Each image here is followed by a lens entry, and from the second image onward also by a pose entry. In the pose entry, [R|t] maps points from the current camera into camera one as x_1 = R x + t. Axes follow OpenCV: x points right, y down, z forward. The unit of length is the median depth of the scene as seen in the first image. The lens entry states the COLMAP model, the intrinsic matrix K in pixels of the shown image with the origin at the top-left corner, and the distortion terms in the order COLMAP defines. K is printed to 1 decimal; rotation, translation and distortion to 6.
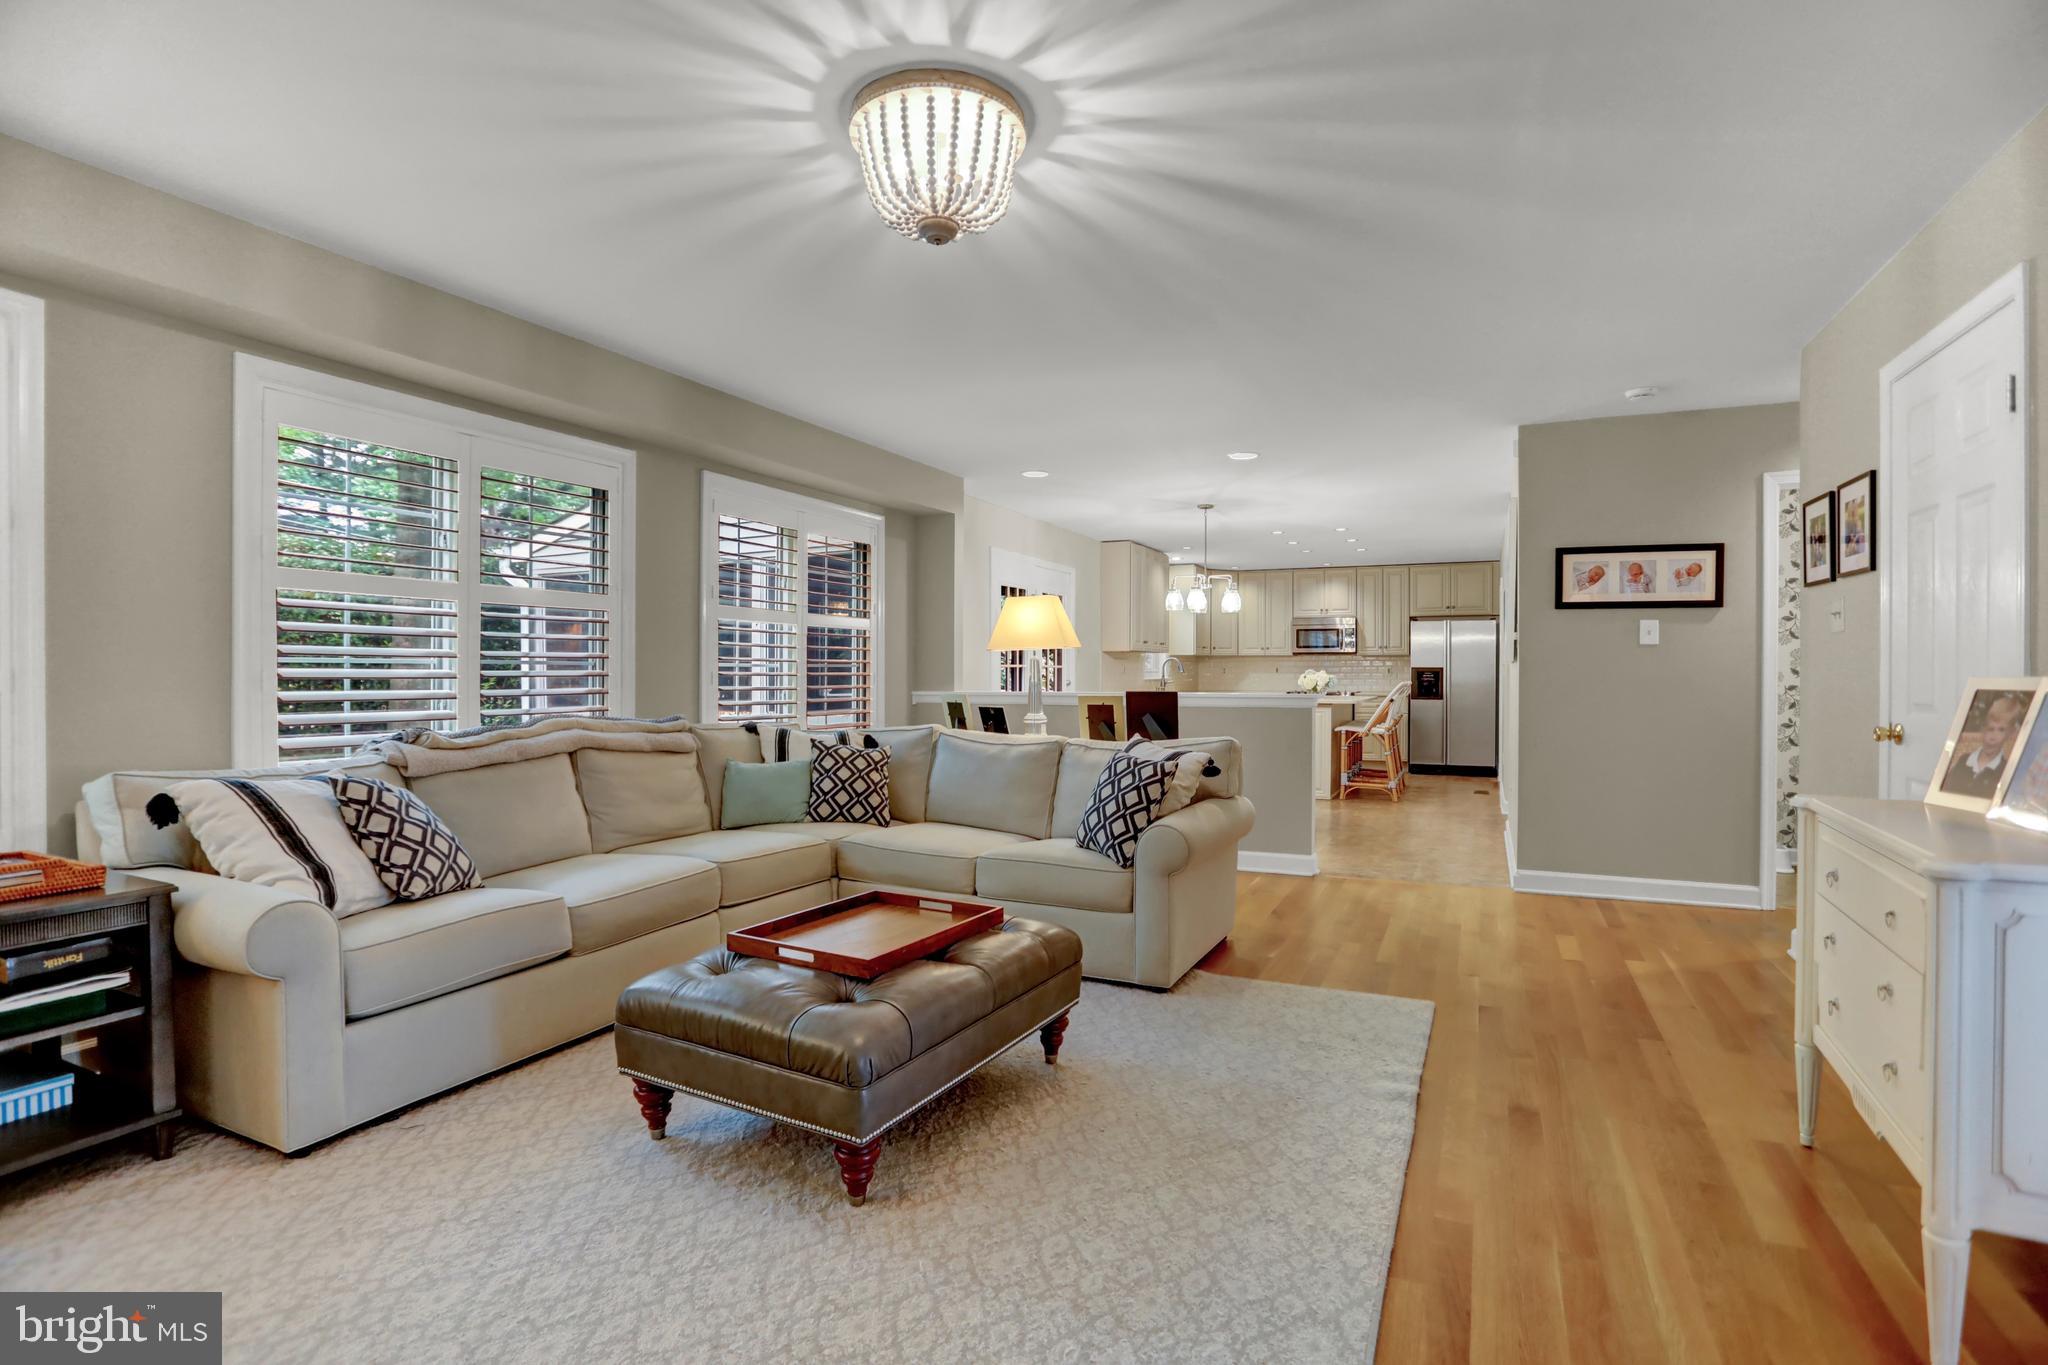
lens RADIAL K [[981.4, 0, 1033.4], [0, 981.4, 683.8], [0, 0, 1]] dist [-0.057795, 0.018783]
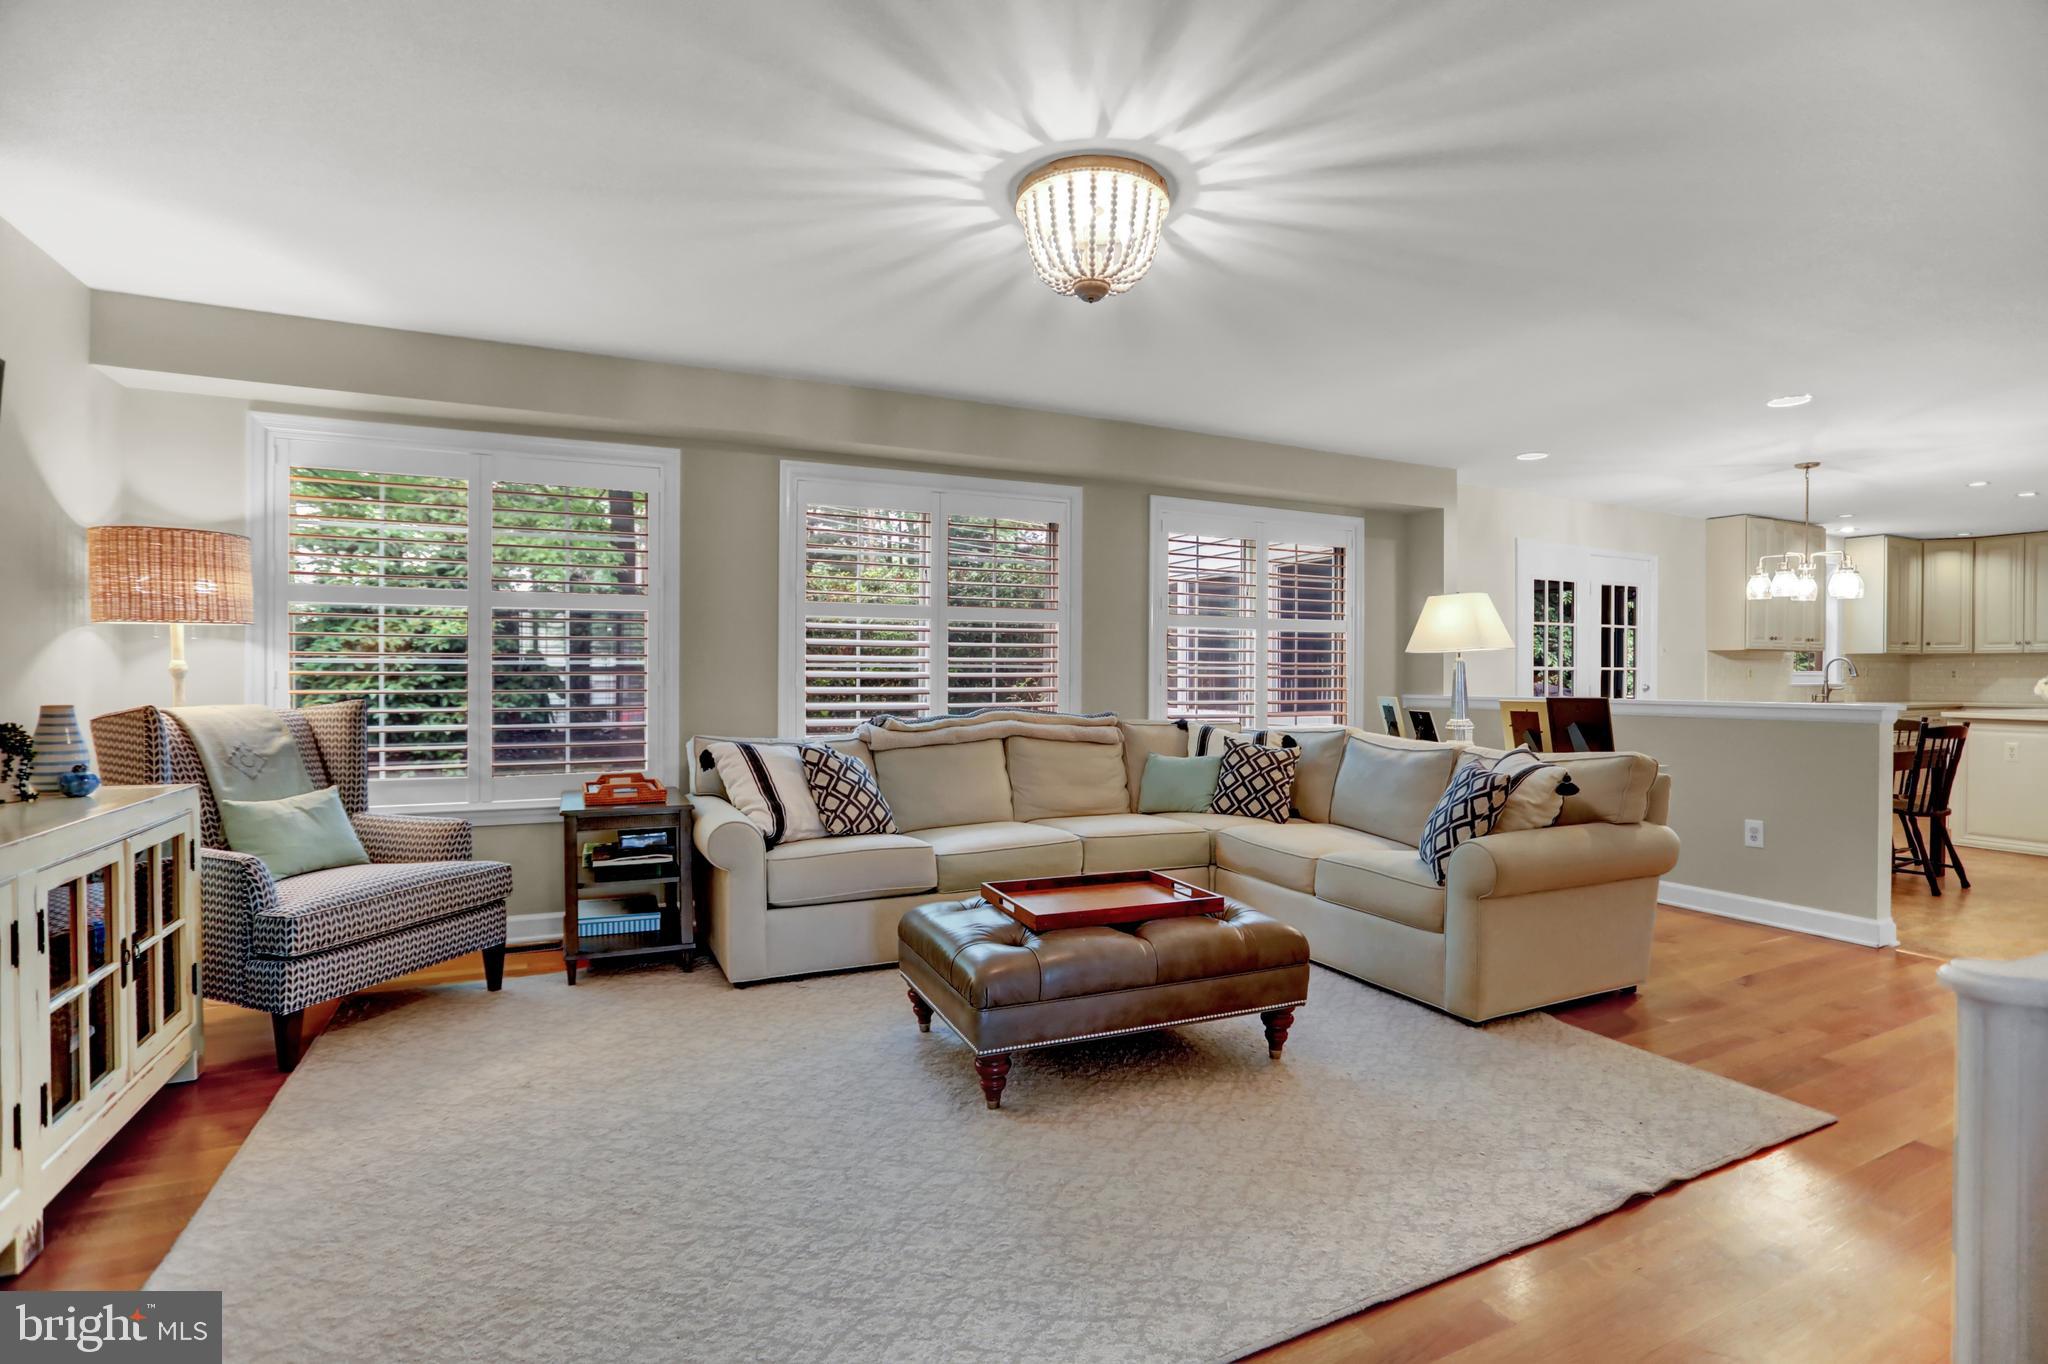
lens RADIAL K [[981.4, 0, 1036.7], [0, 981.4, 687.7], [0, 0, 1]] dist [-0.057795, 0.018783]
pose [[0.781324, 0.009647, -0.624051, 0.356082], [-0.008628, 0.999952, 0.004656, -0.001240], [0.624066, 0.001746, 0.781369, 0.037621]]
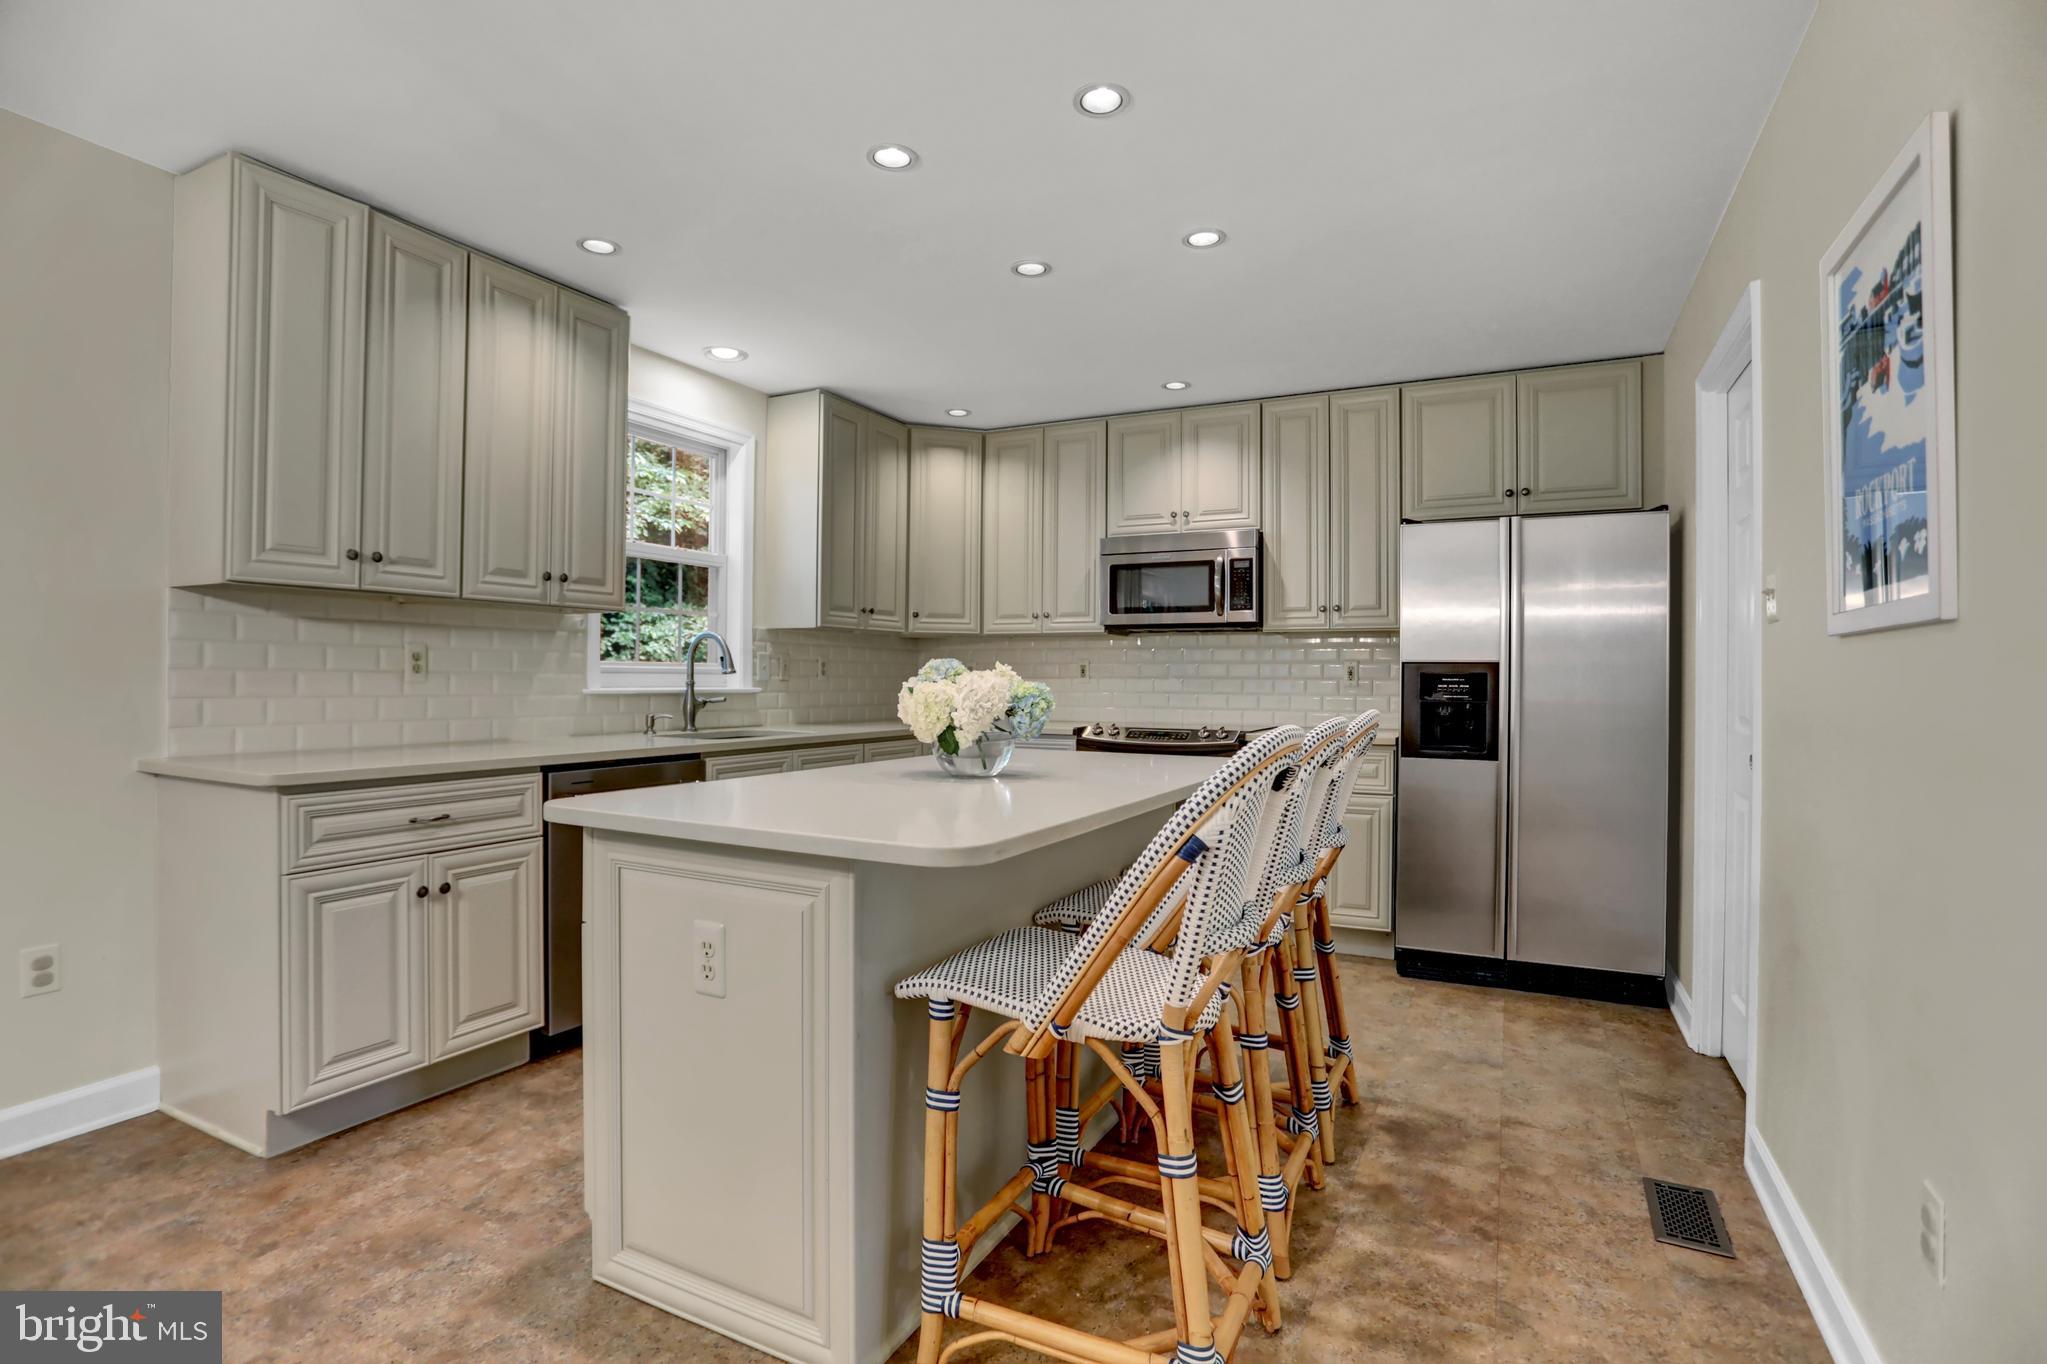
lens RADIAL K [[981.0, 0, 1001.9], [0, 981.0, 672.9], [0, 0, 1]] dist [-0.057795, 0.018783]
pose [[0.998319, 0.008934, -0.057269, 0.840147], [-0.009956, 0.999796, -0.017588, -0.018782], [0.057100, 0.018129, 0.998204, 2.047175]]
